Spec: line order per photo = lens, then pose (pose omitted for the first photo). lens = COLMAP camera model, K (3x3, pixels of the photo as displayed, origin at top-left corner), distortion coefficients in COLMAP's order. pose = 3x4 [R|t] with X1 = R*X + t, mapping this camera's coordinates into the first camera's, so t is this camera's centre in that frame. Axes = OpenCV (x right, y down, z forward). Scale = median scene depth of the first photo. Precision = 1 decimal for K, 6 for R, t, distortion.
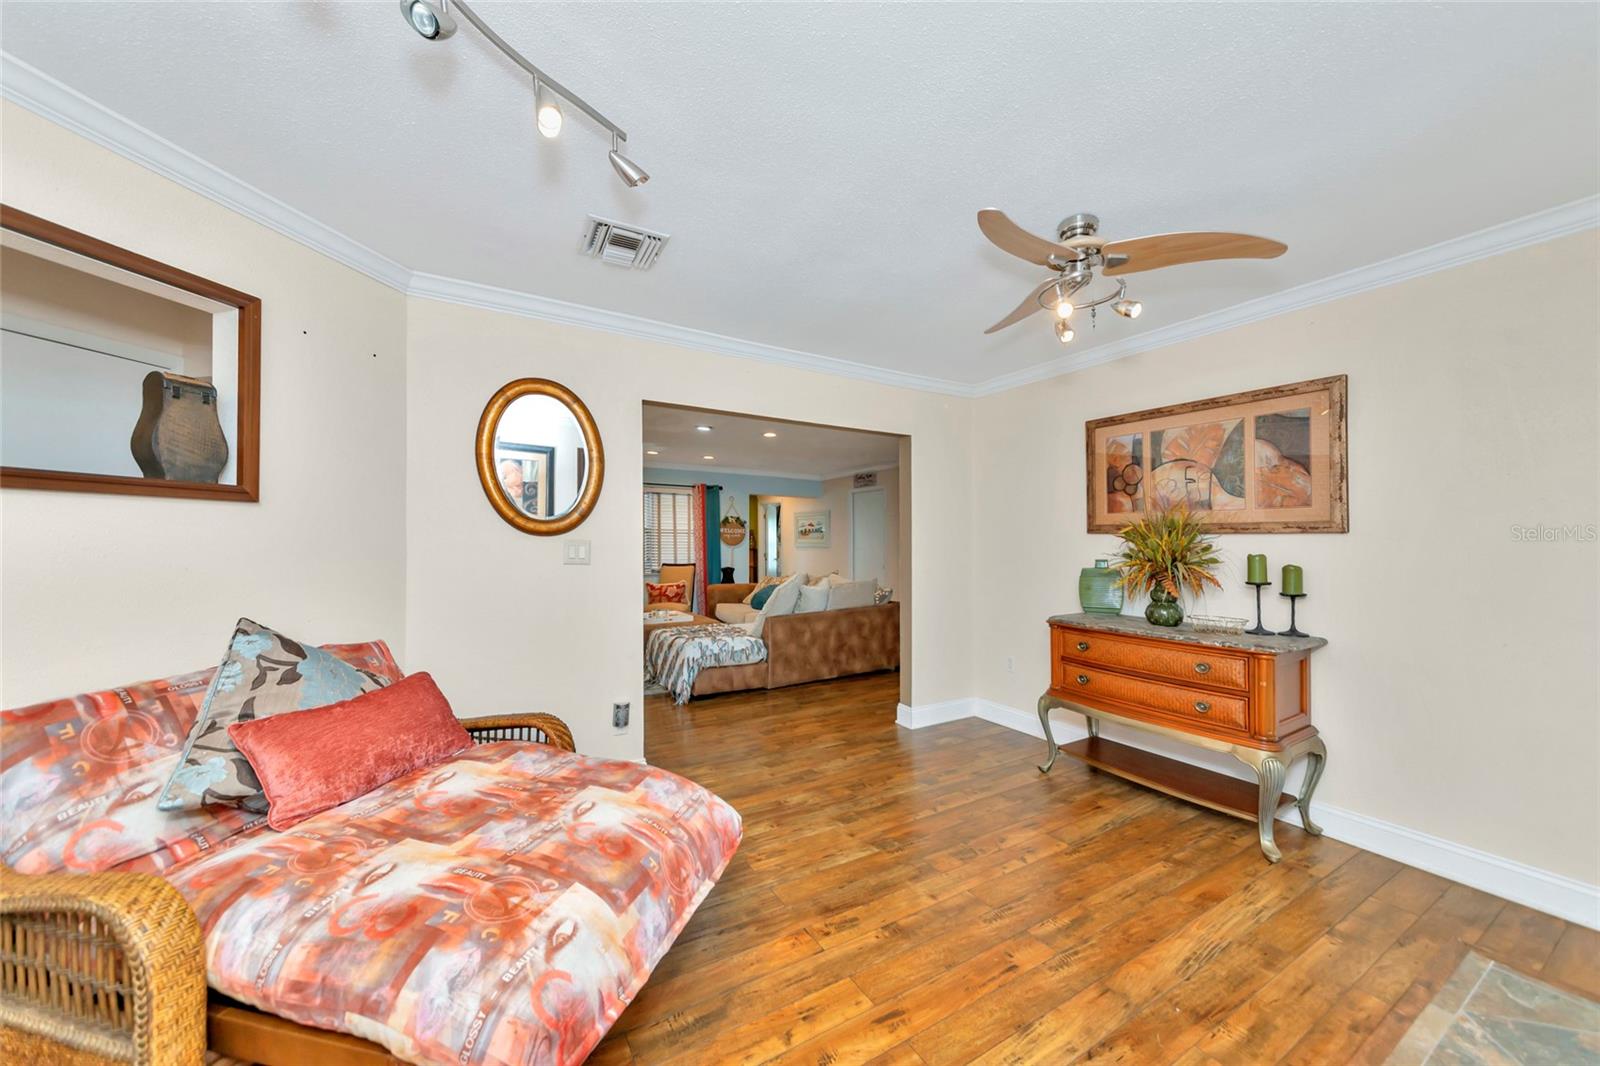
lens RADIAL K [[579.0, 0, 795.8], [0, 579.0, 541.8], [0, 0, 1]] dist [0.000699, 0.000007]
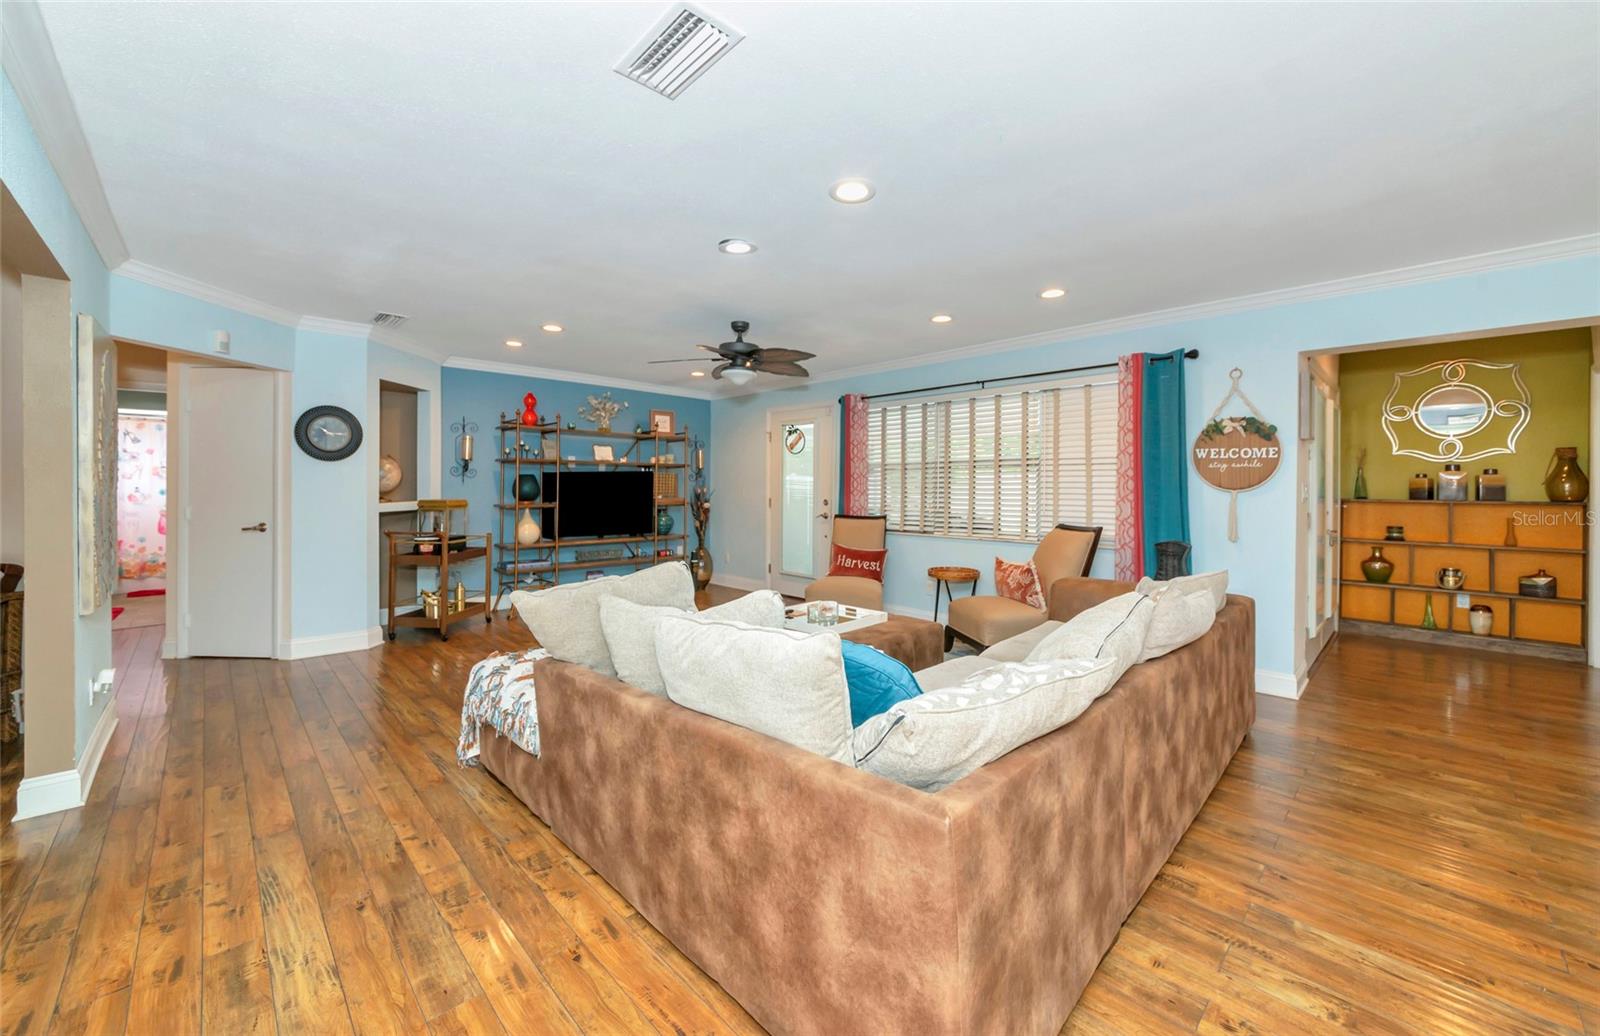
lens RADIAL K [[607.9, 0, 776.2], [0, 607.9, 490.4], [0, 0, 1]] dist [-0.007530, 0.000222]
pose [[0.232526, 0.002746, -0.972586, 0.621972], [-0.001707, 0.999996, 0.002415, 0.017319], [0.972589, 0.001098, 0.232530, 1.618966]]
